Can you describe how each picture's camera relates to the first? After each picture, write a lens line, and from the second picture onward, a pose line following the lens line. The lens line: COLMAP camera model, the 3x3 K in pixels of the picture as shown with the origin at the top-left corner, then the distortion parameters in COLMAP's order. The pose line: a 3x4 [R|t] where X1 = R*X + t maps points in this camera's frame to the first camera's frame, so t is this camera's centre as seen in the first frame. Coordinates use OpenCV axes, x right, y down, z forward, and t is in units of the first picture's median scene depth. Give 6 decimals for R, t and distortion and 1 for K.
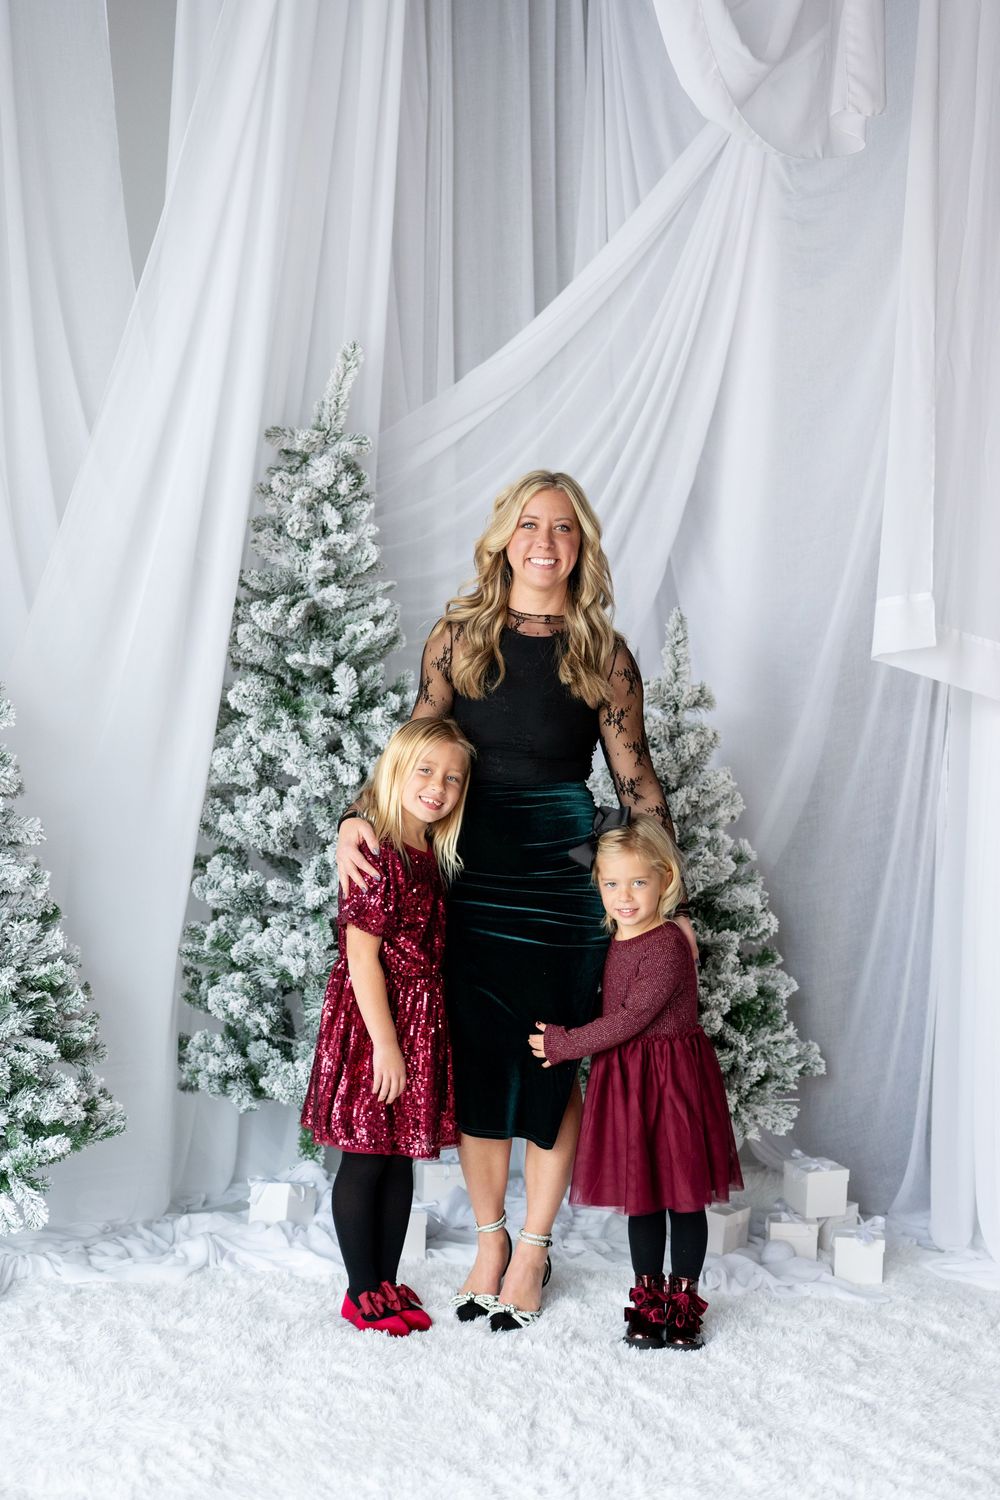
lens RADIAL K [[2239.9, 0, 442.3], [0, 2239.9, 707.7], [0, 0, 1]] dist [-0.004658, 0.000000]
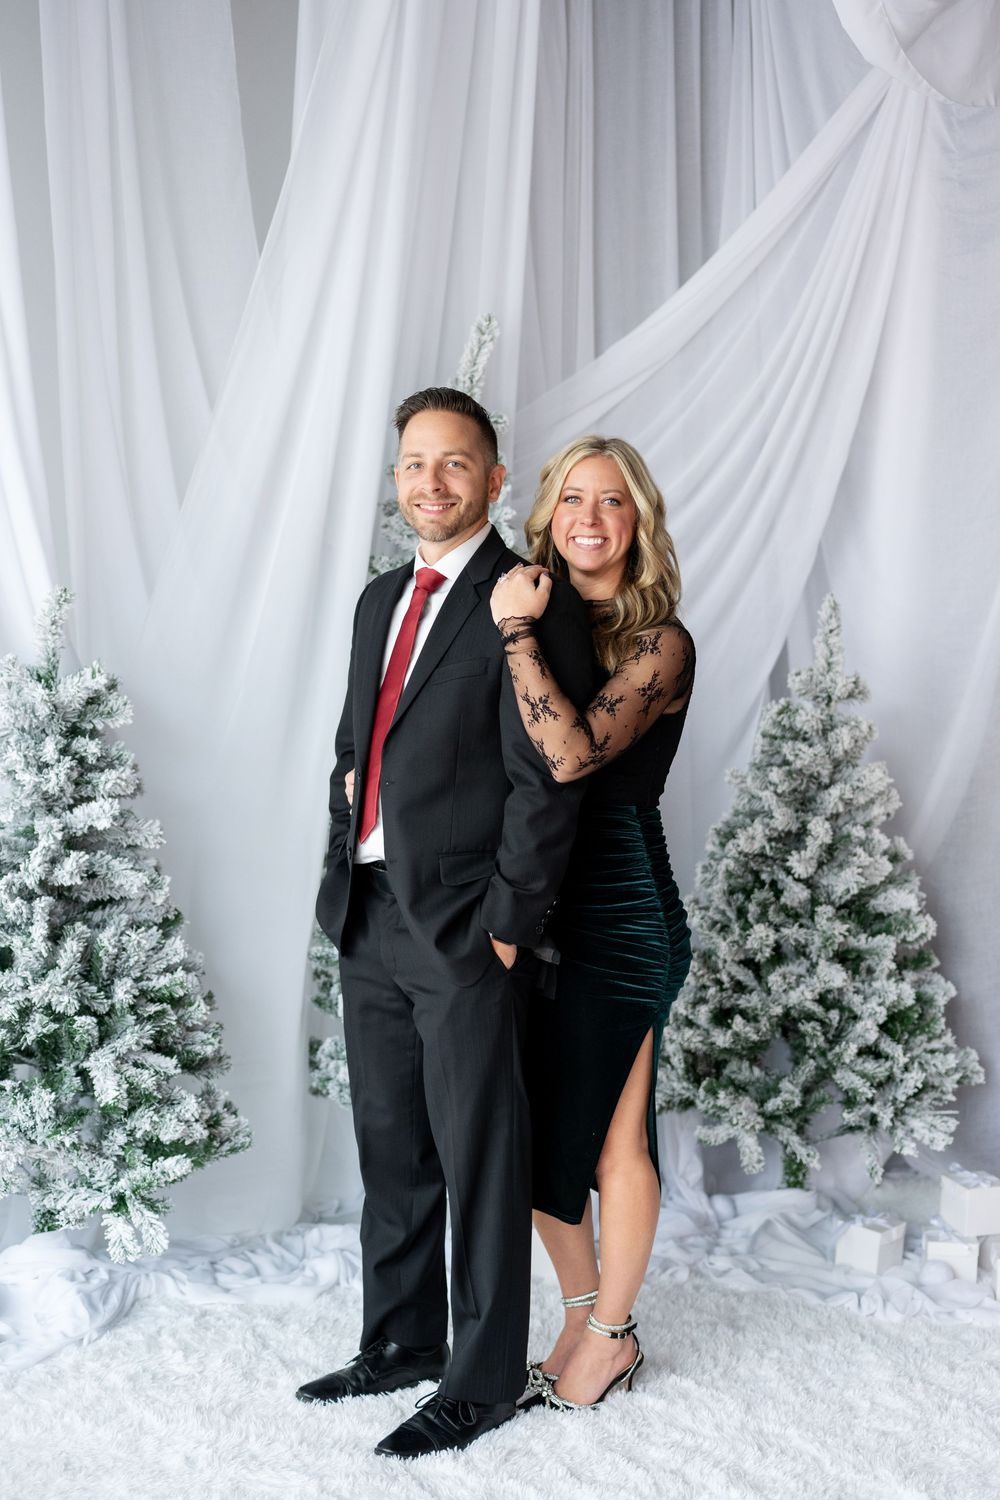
lens RADIAL K [[2084.8, 0, 499.7], [0, 2084.8, 750.7], [0, 0, 1]] dist [-0.000605, 0.000000]
pose [[0.999327, -0.000495, -0.036687, -0.002789], [0.001821, 0.999346, 0.036118, -0.010837], [0.036646, -0.036161, 0.998674, 0.113852]]
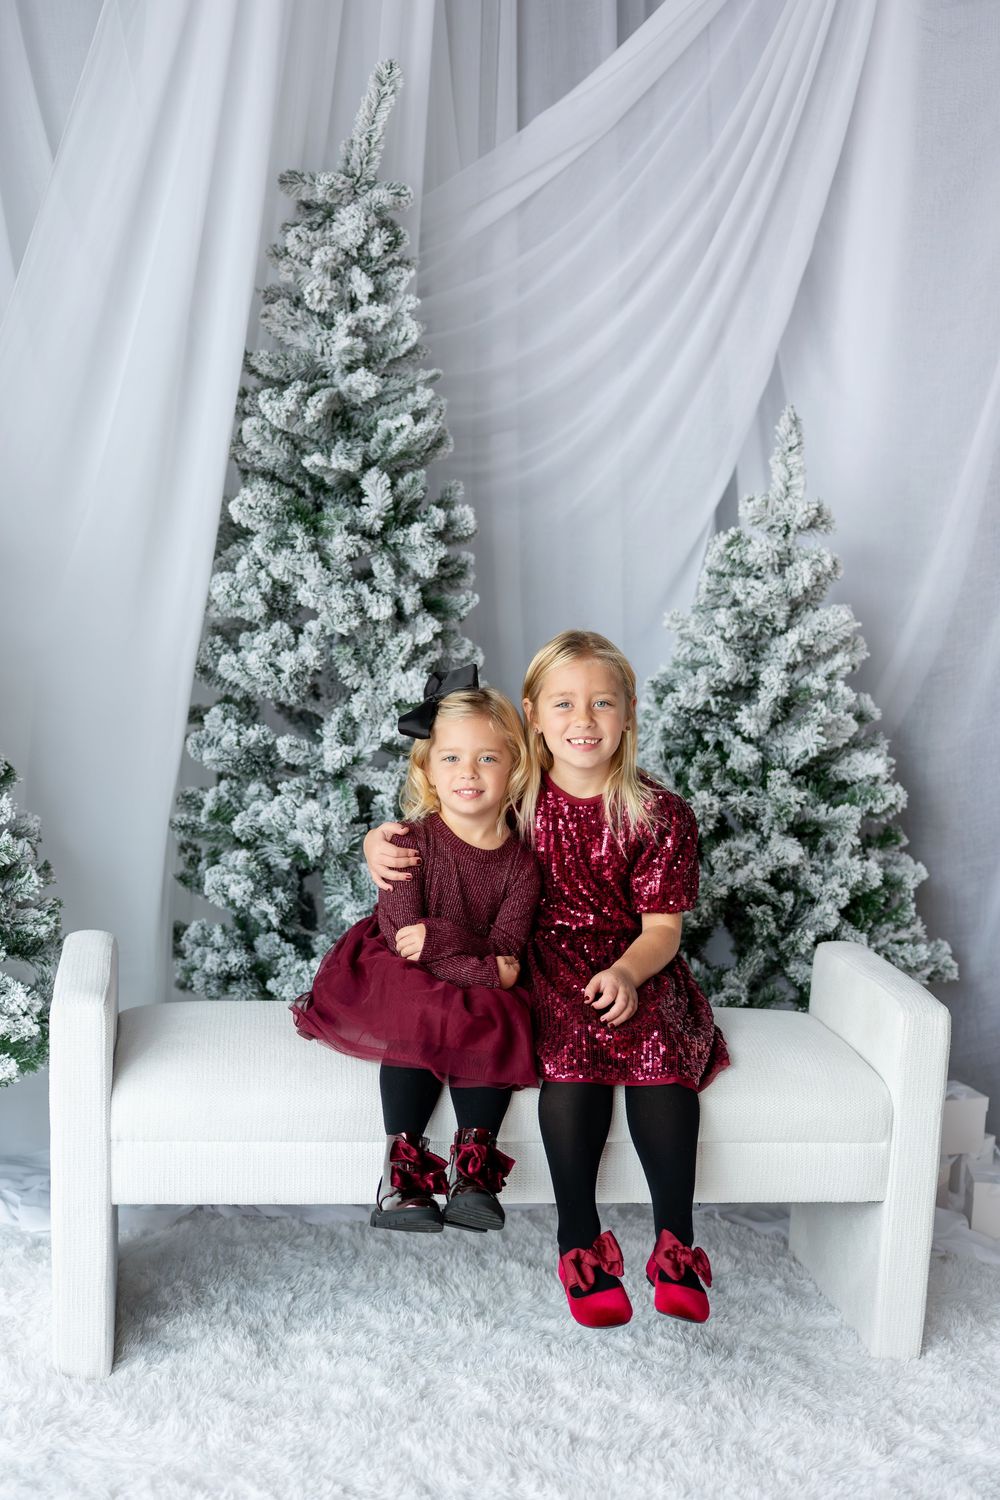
lens RADIAL K [[2084.8, 0, 482.8], [0, 2084.8, 757.7], [0, 0, 1]] dist [-0.000605, 0.000000]
pose [[0.999887, 0.010541, -0.010744, 0.003739], [-0.009662, 0.996842, 0.078822, 0.024225], [0.011541, -0.078709, 0.996831, 0.248077]]
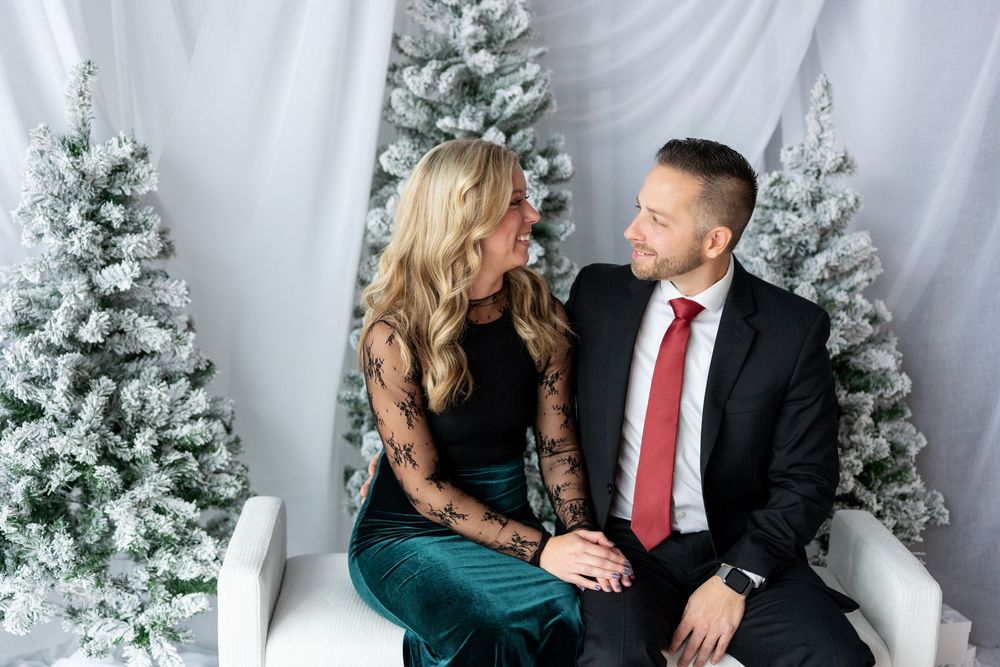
lens RADIAL K [[1389.9, 0, 489.3], [0, 1389.9, 330.9], [0, 0, 1]] dist [-0.000605, 0.000000]
pose [[0.994229, 0.021349, -0.105129, 0.023545], [-0.007194, 0.991061, 0.133219, -0.012372], [0.107034, -0.131694, 0.985495, 0.356018]]
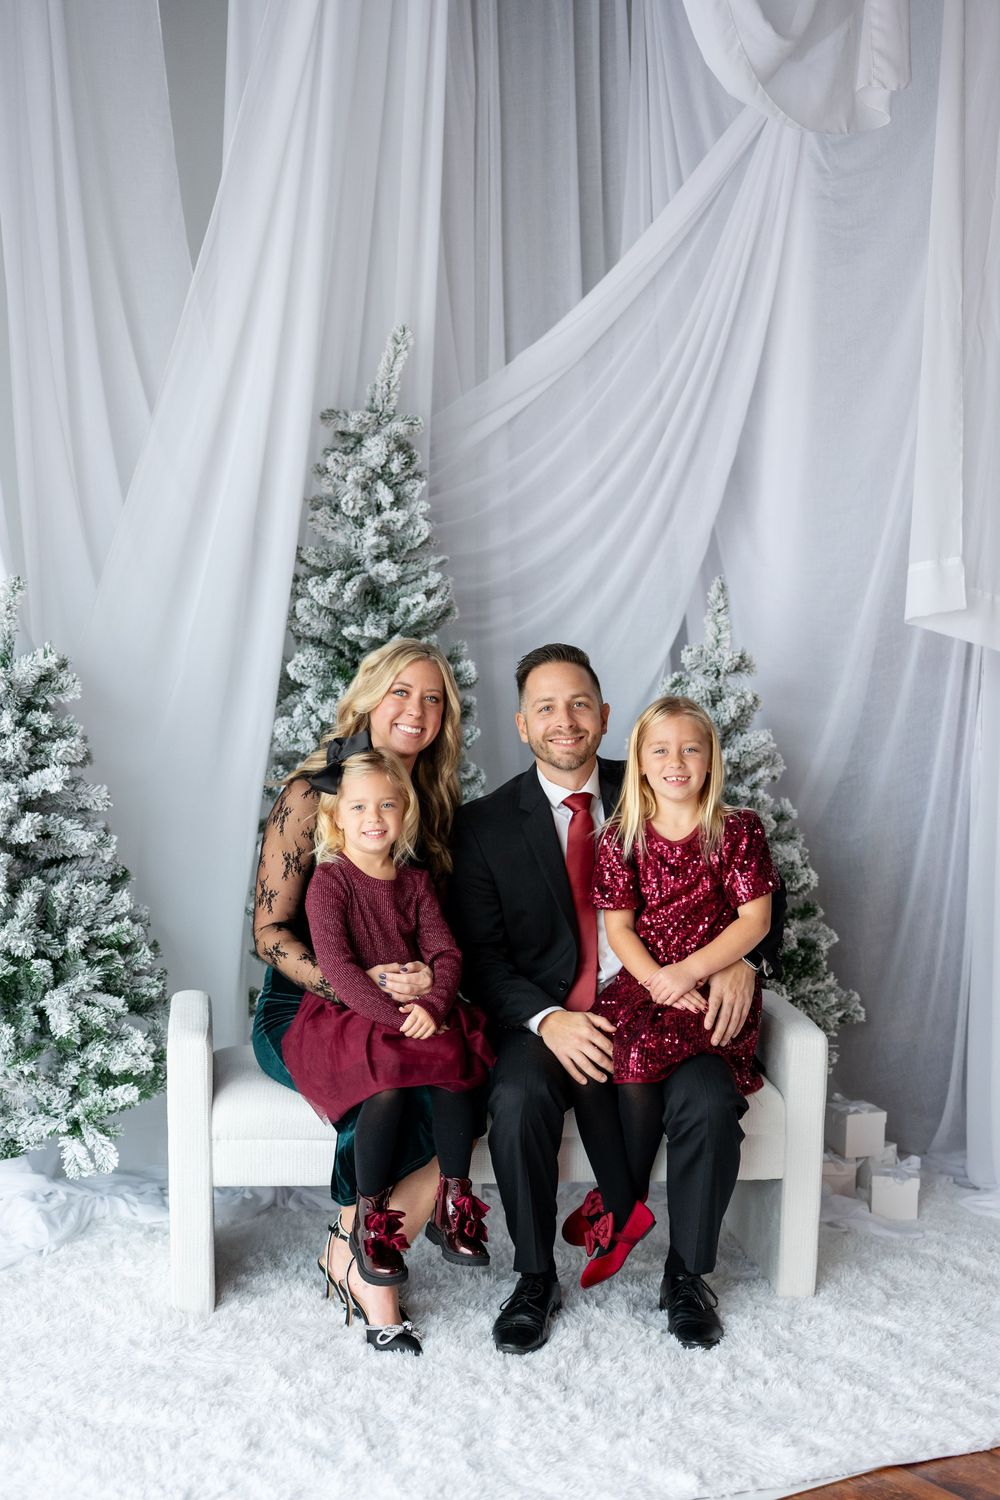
lens RADIAL K [[2084.8, 0, 475.4], [0, 2084.8, 771.3], [0, 0, 1]] dist [-0.000605, 0.000000]
pose [[0.999193, -0.012435, -0.038183, 0.028645], [0.013968, 0.999096, 0.040138, 0.005287], [0.037649, -0.040639, 0.998464, 0.025687]]
